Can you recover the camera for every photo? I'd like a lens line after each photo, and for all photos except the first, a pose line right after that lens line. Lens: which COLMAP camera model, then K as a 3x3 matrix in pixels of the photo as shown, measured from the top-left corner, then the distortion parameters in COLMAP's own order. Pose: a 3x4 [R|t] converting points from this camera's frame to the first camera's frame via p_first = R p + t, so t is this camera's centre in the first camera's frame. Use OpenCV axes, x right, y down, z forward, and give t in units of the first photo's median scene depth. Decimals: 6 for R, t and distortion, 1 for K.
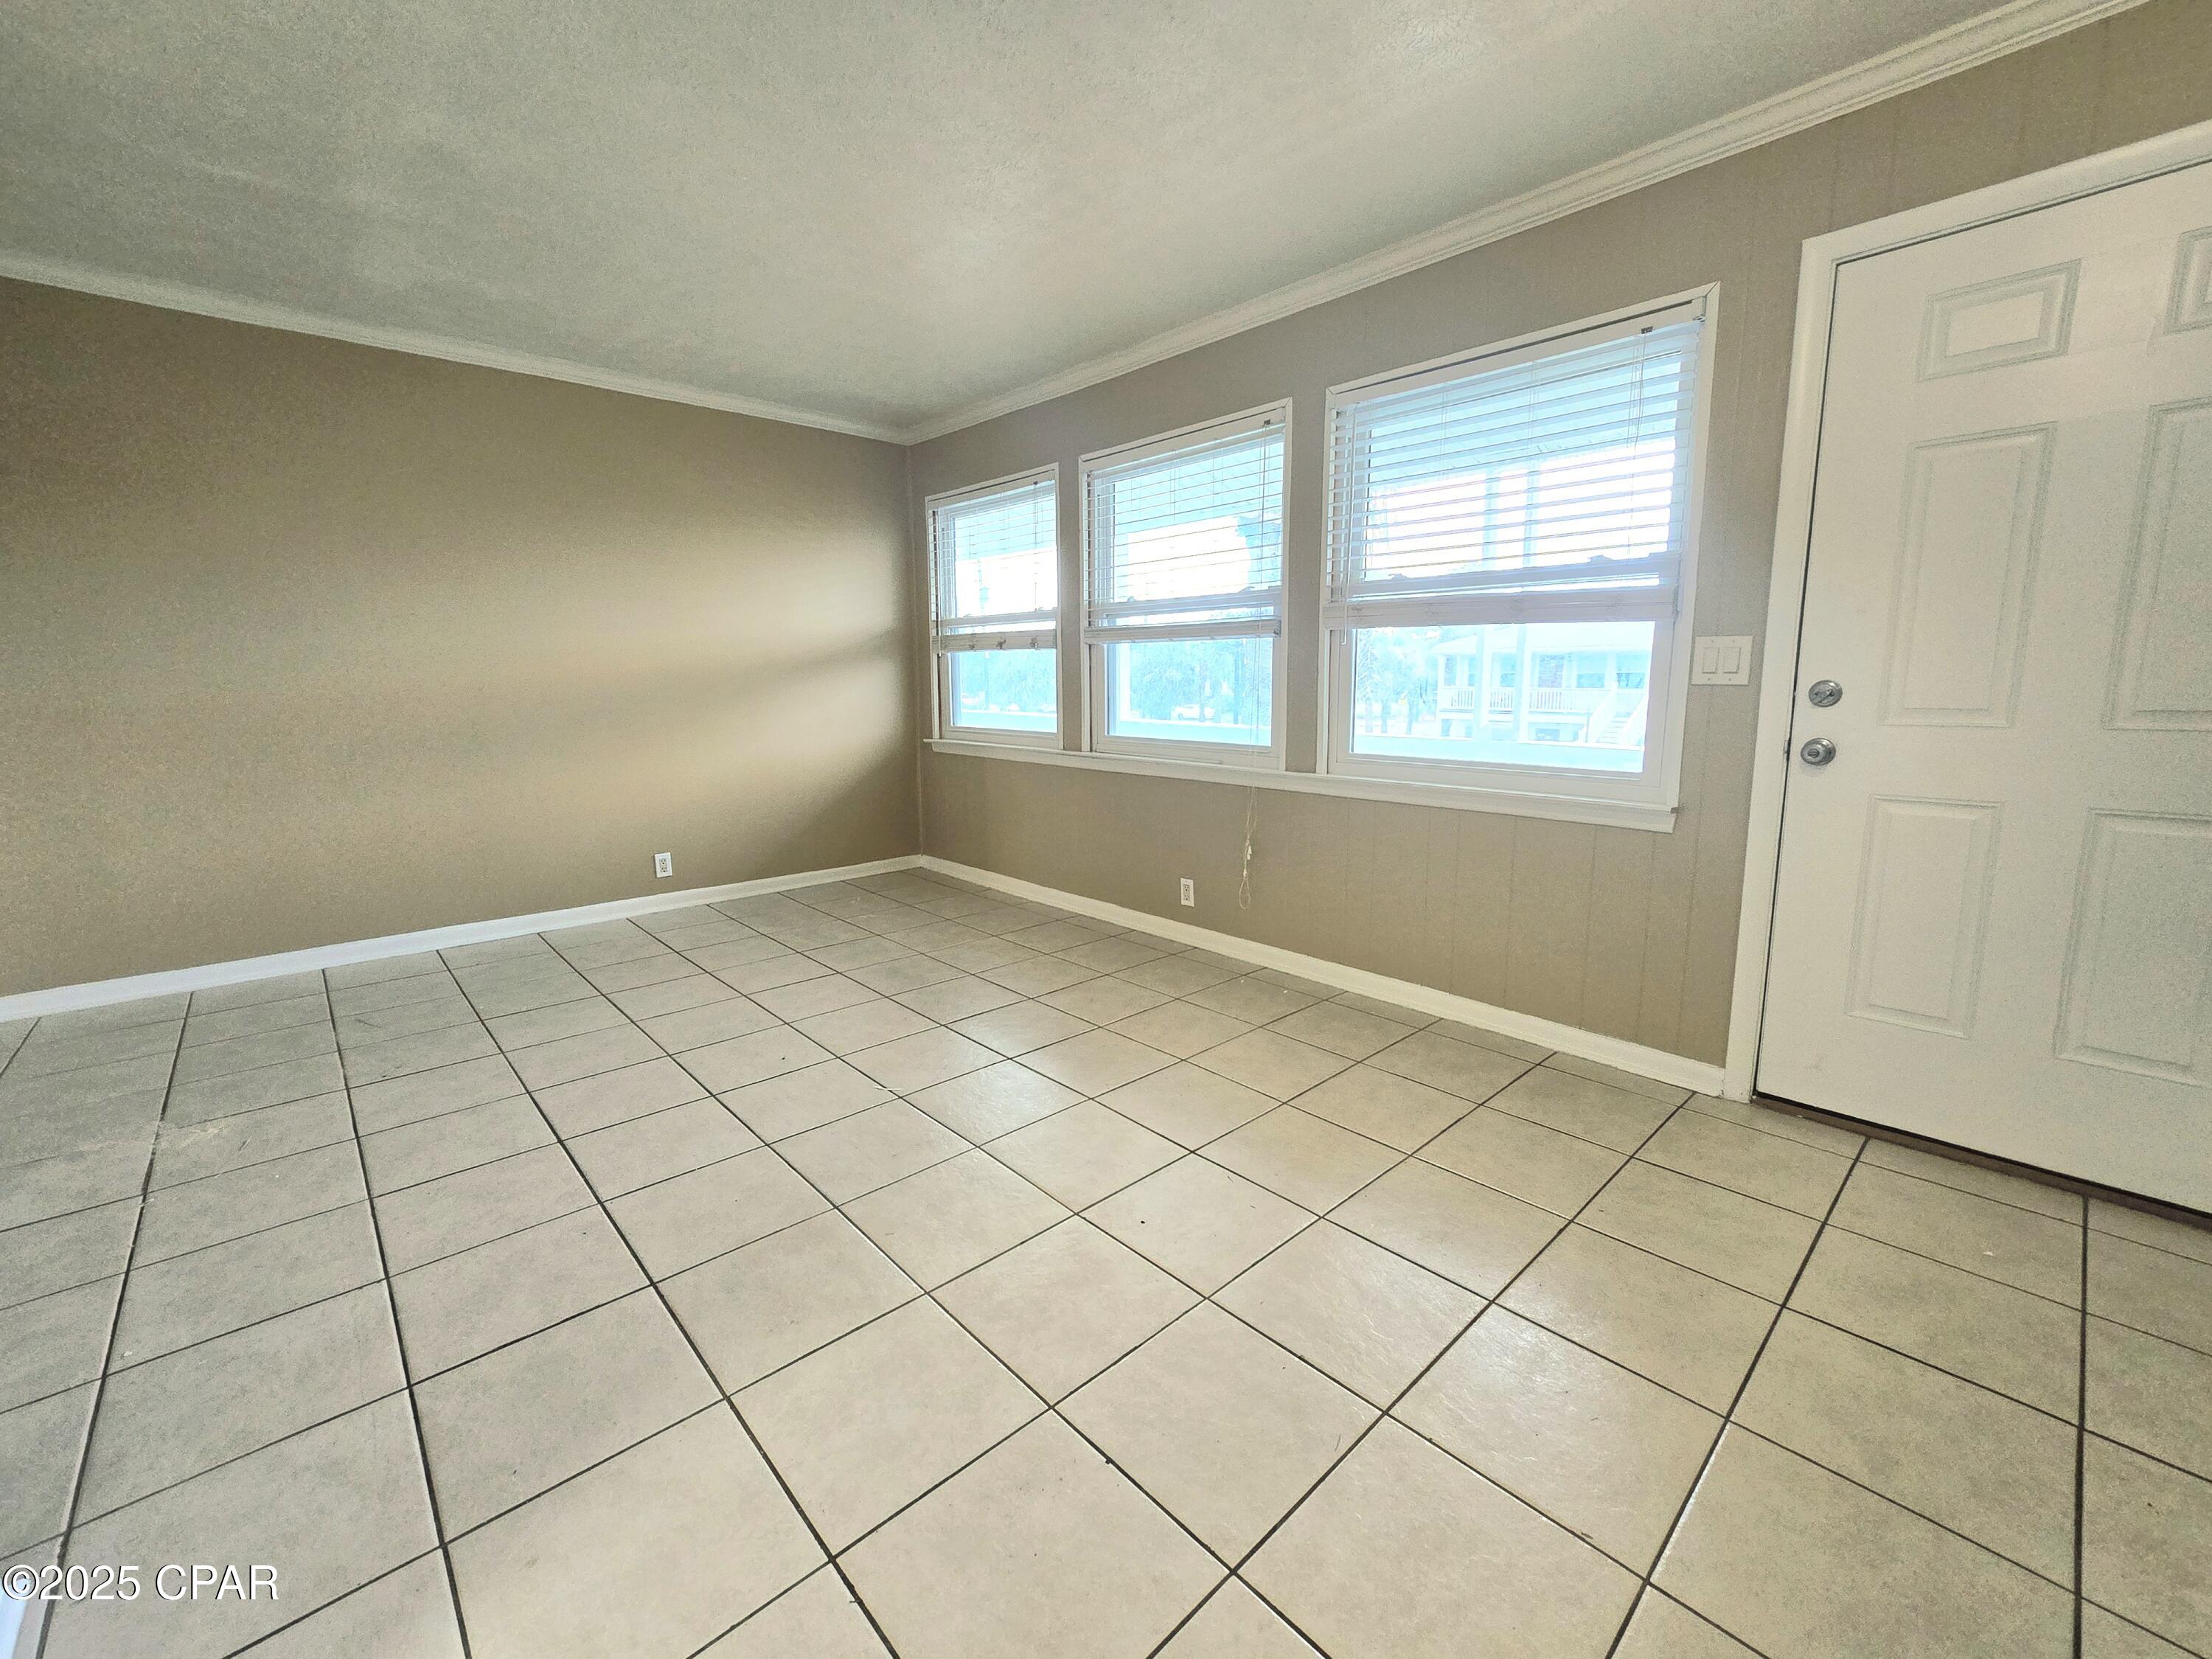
lens RADIAL K [[908.4, 0, 1100.3], [0, 908.4, 810.0], [0, 0, 1]] dist [0.003314, 0.000288]
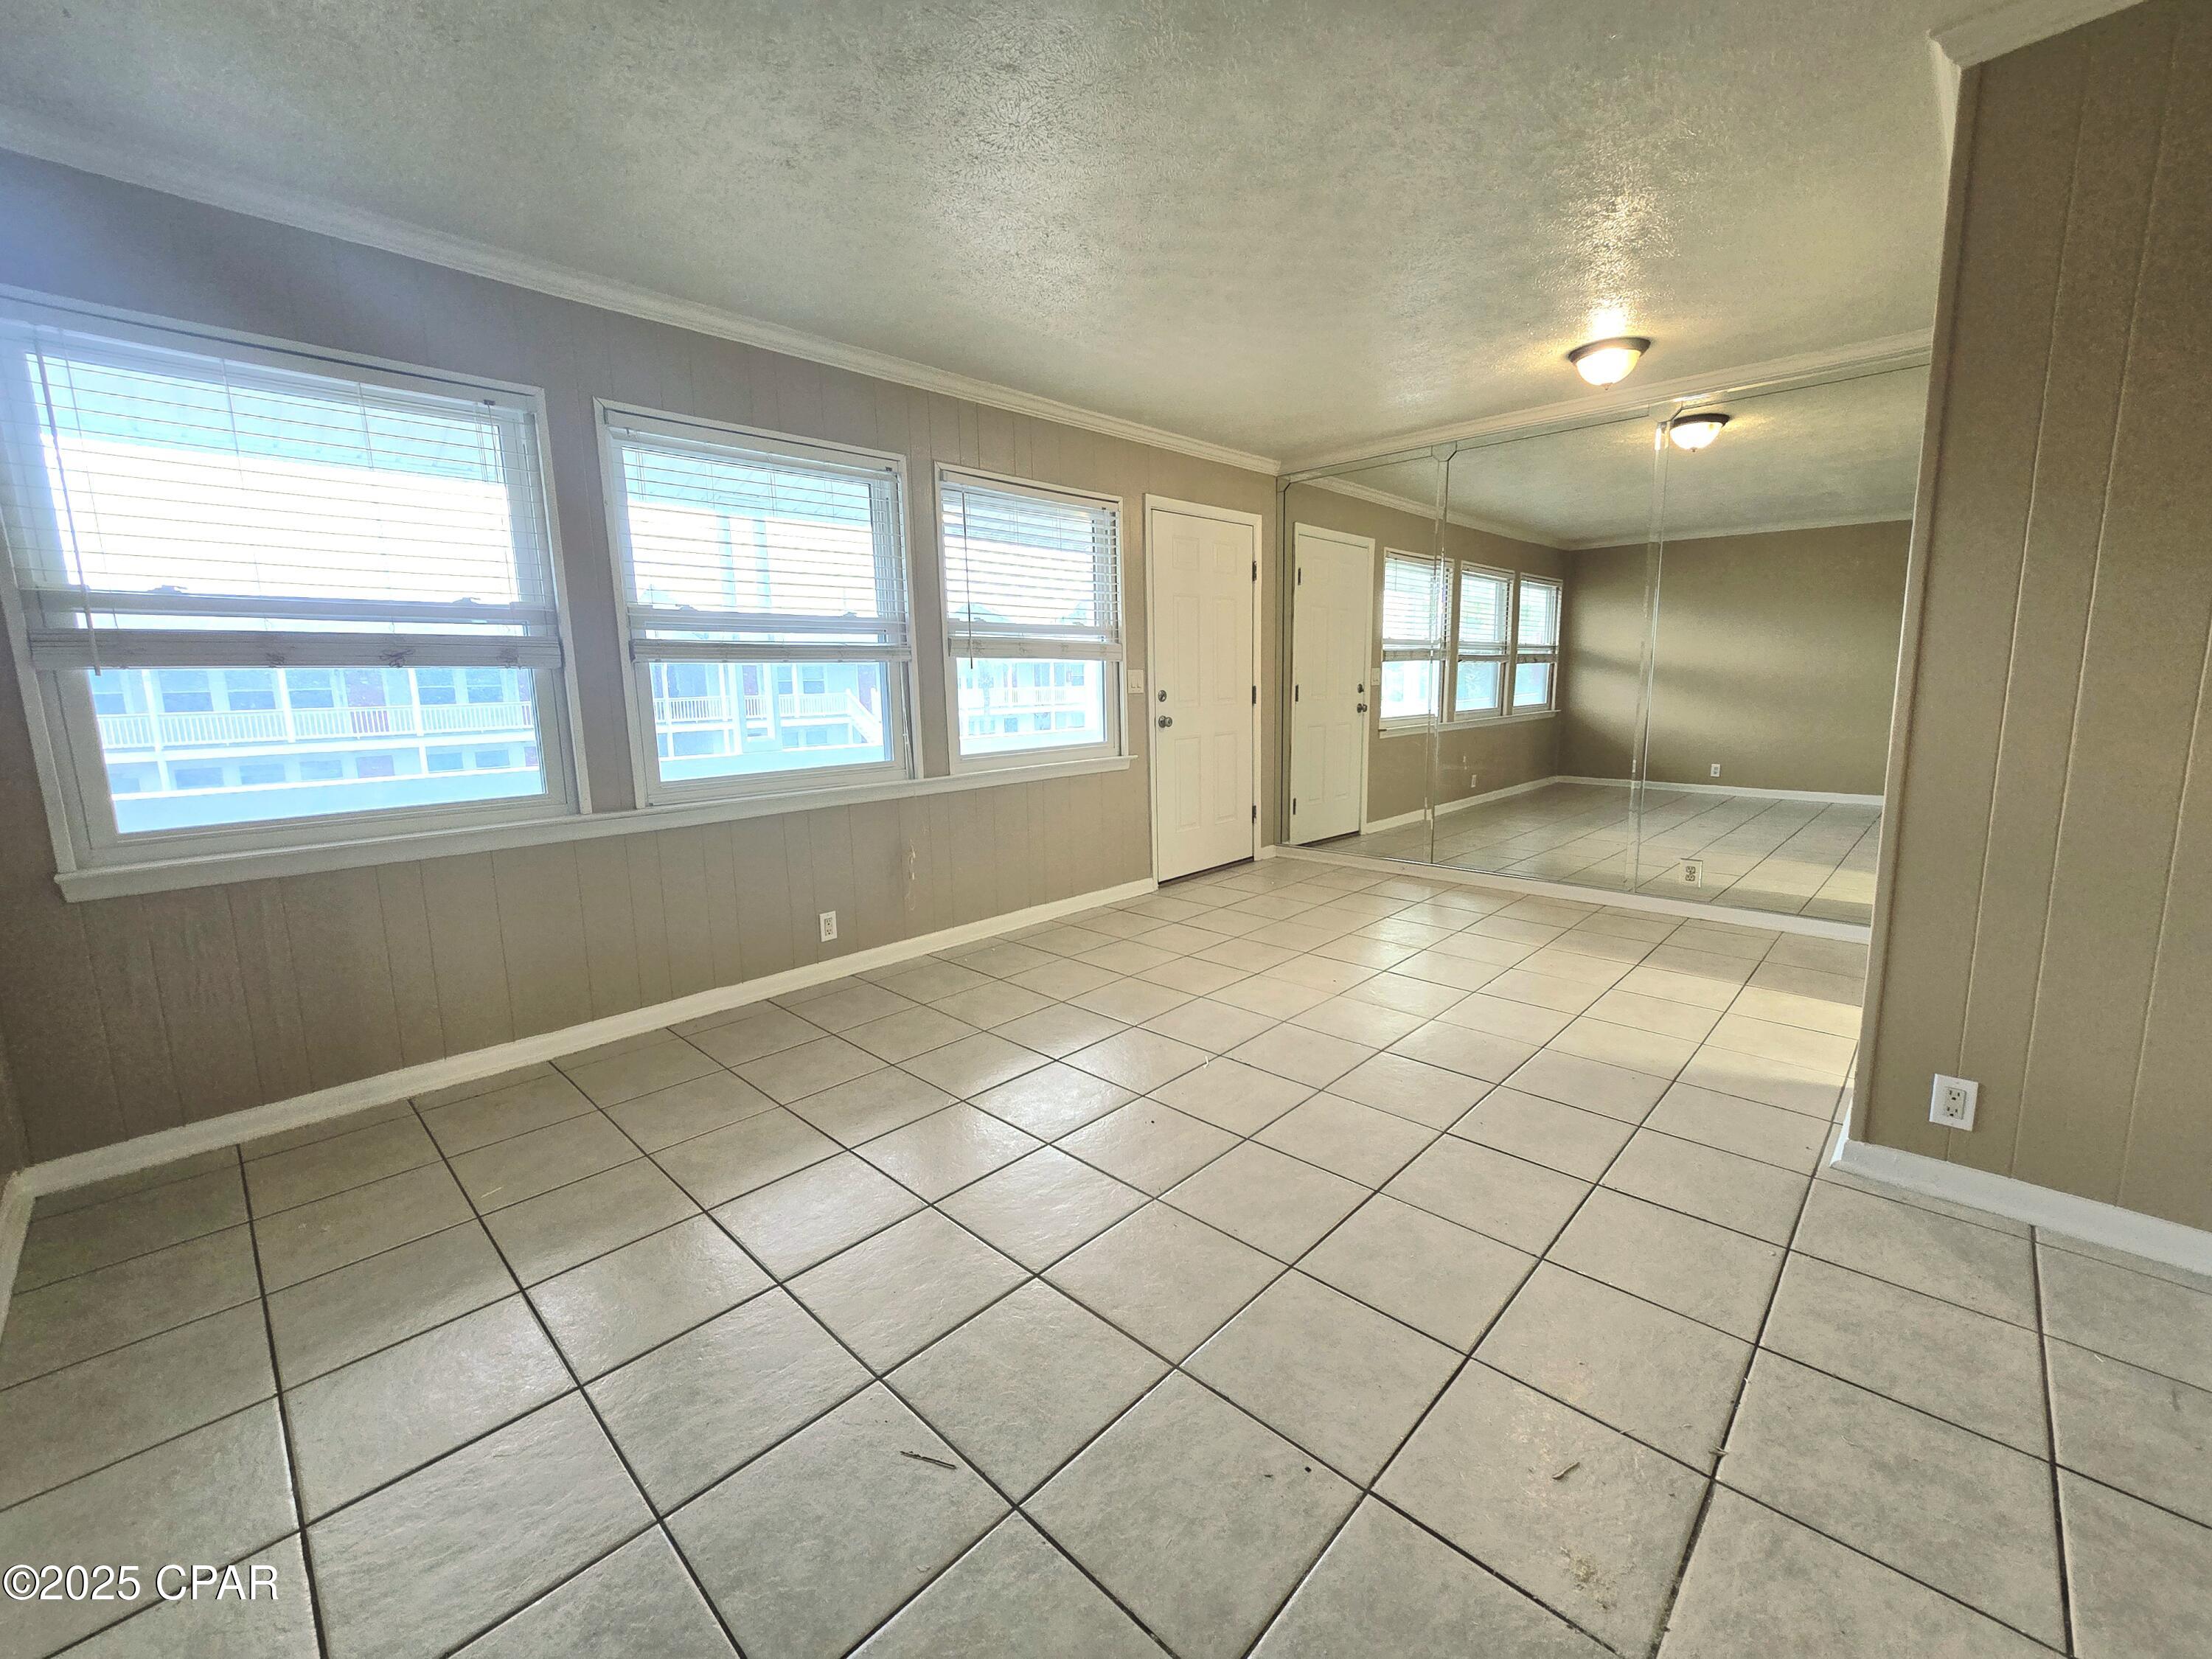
lens RADIAL K [[908.4, 0, 1111.9], [0, 908.4, 812.1], [0, 0, 1]] dist [0.003314, 0.000288]
pose [[-0.061157, -0.141073, 0.988108, -1.089443], [0.169875, 0.974047, 0.149580, -0.151703], [-0.983566, 0.177003, -0.035605, 0.928494]]
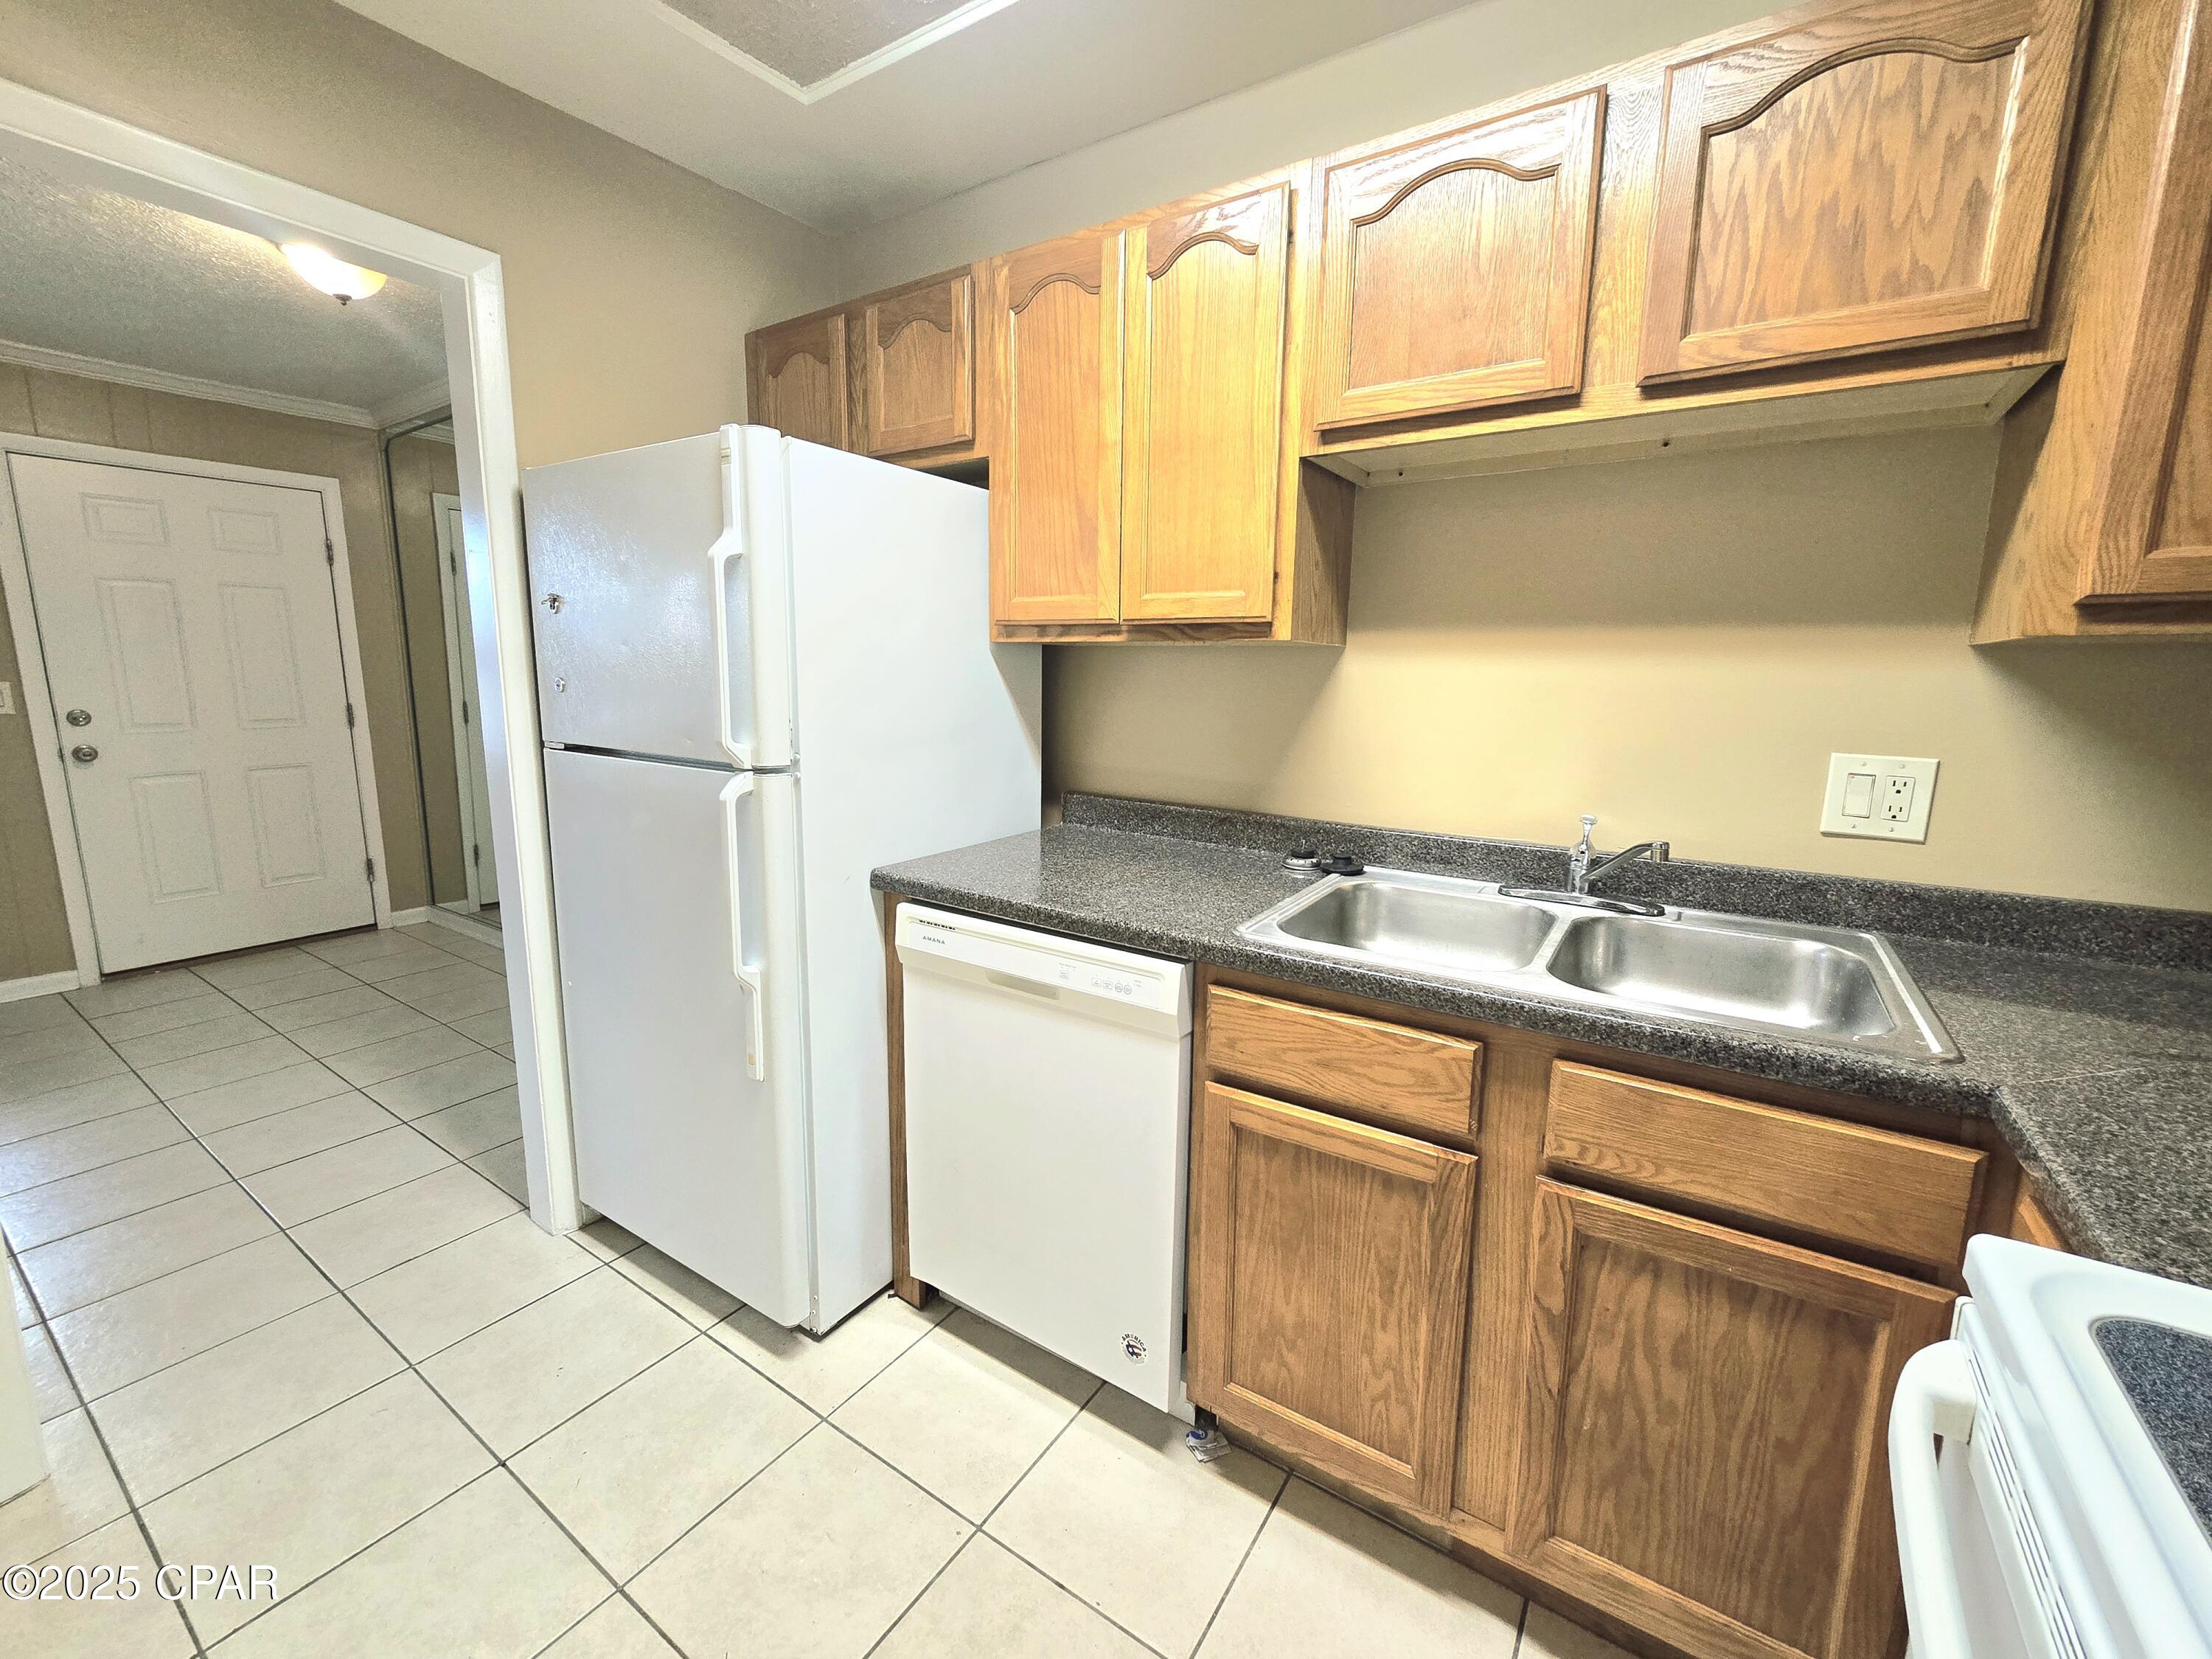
lens RADIAL K [[908.4, 0, 1098.9], [0, 908.4, 818.0], [0, 0, 1]] dist [0.003314, 0.000288]
pose [[-0.246330, -0.157243, 0.956345, -0.910562], [0.130651, 0.972357, 0.193528, -0.023300], [-0.960339, 0.172620, -0.218977, -0.264693]]
